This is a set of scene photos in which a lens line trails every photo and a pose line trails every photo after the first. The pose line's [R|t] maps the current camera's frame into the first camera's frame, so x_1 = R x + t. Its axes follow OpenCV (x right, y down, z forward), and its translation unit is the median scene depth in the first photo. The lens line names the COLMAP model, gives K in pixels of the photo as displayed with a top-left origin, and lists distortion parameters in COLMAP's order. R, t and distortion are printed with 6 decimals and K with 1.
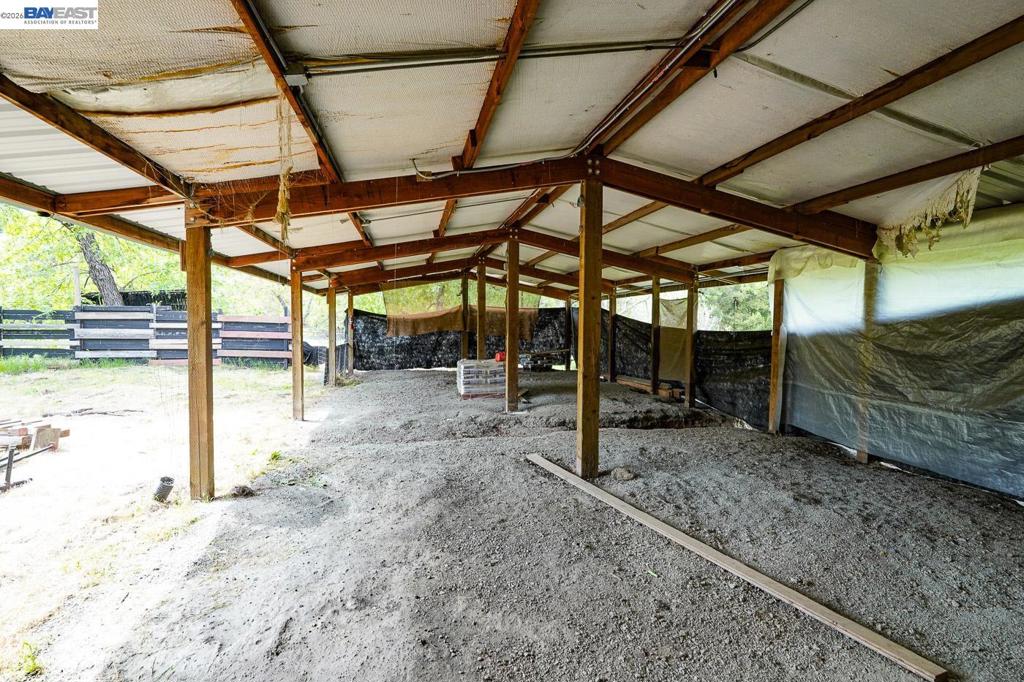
lens RADIAL K [[467.3, 0, 509.2], [0, 467.3, 342.9], [0, 0, 1]] dist [-0.018377, 0.009880]
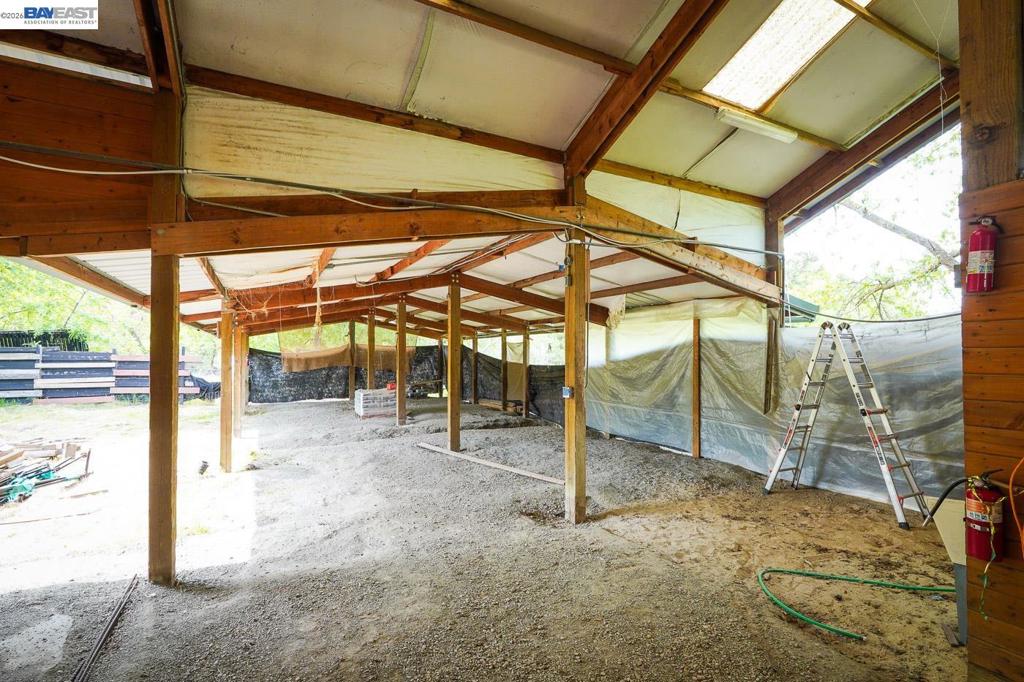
lens RADIAL K [[467.3, 0, 509.2], [0, 467.3, 342.9], [0, 0, 1]] dist [-0.018377, 0.009880]
pose [[0.962844, -0.001860, 0.270052, -0.051945], [0.019566, 0.997829, -0.062887, -0.003874], [-0.269348, 0.065834, 0.960790, -0.379685]]
